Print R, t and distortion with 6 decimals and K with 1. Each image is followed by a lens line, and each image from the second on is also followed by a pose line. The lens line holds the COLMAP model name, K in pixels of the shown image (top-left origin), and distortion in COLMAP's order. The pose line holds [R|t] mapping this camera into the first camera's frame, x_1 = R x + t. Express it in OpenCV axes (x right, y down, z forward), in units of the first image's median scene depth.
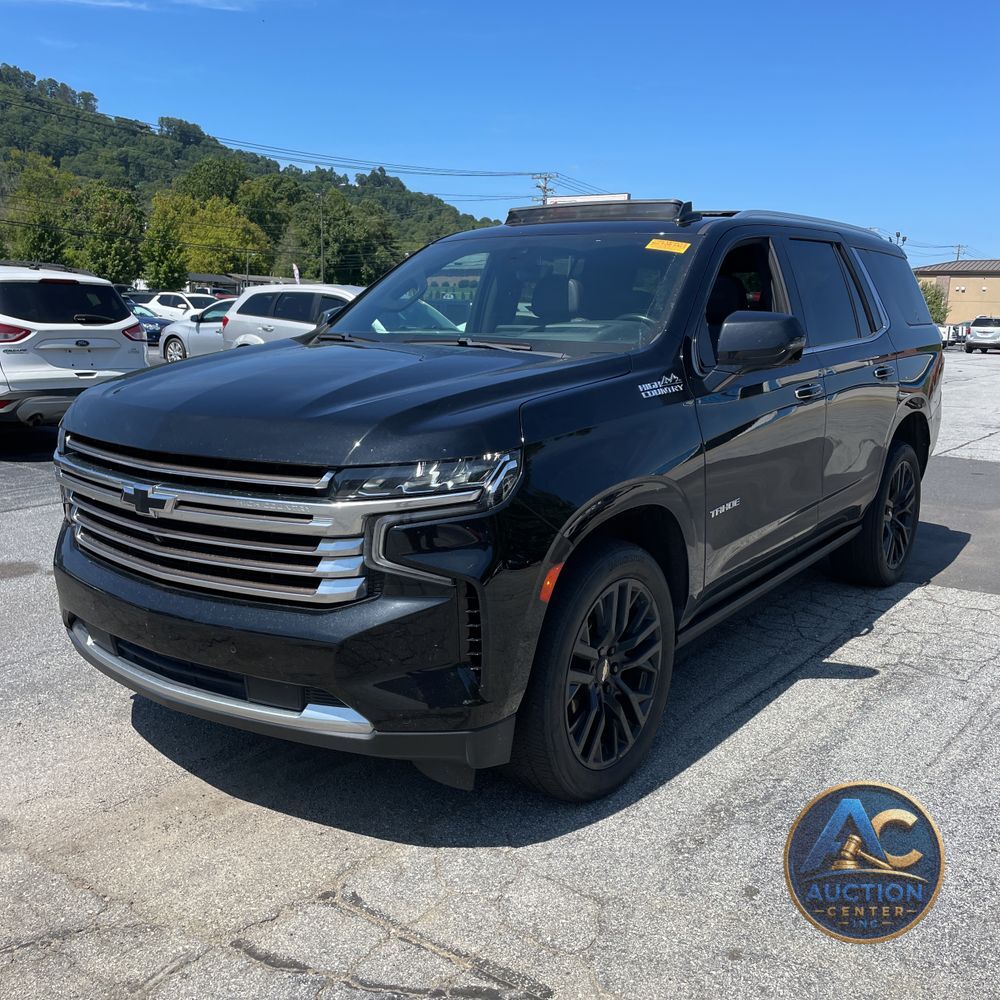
lens RADIAL K [[1005.8, 0, 500.8], [0, 1005.8, 509.1], [0, 0, 1]] dist [0.098708, -0.141502]
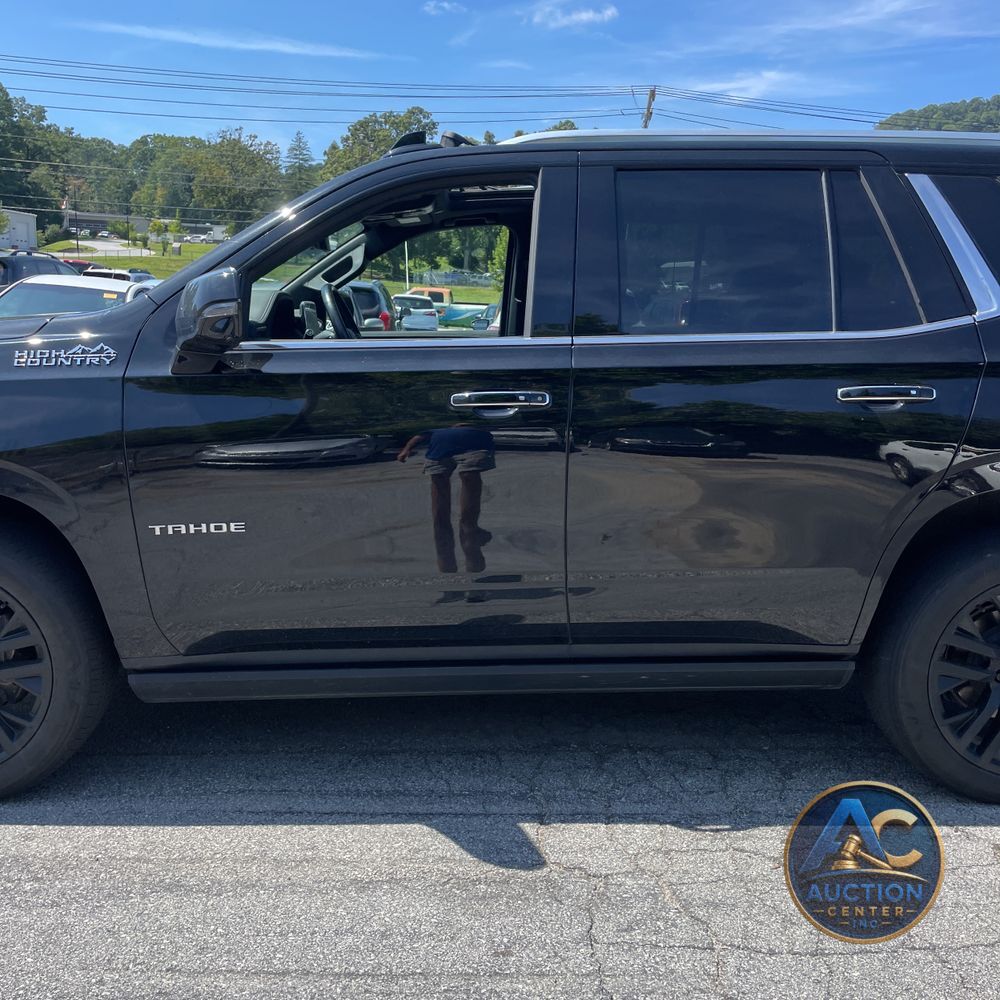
lens RADIAL K [[1005.8, 0, 500.8], [0, 1005.8, 509.1], [0, 0, 1]] dist [0.098708, -0.141502]
pose [[0.623463, 0.147156, -0.767879, 0.767402], [-0.169357, 0.984229, 0.051112, -0.075370], [0.763290, 0.098179, 0.638552, 0.560031]]
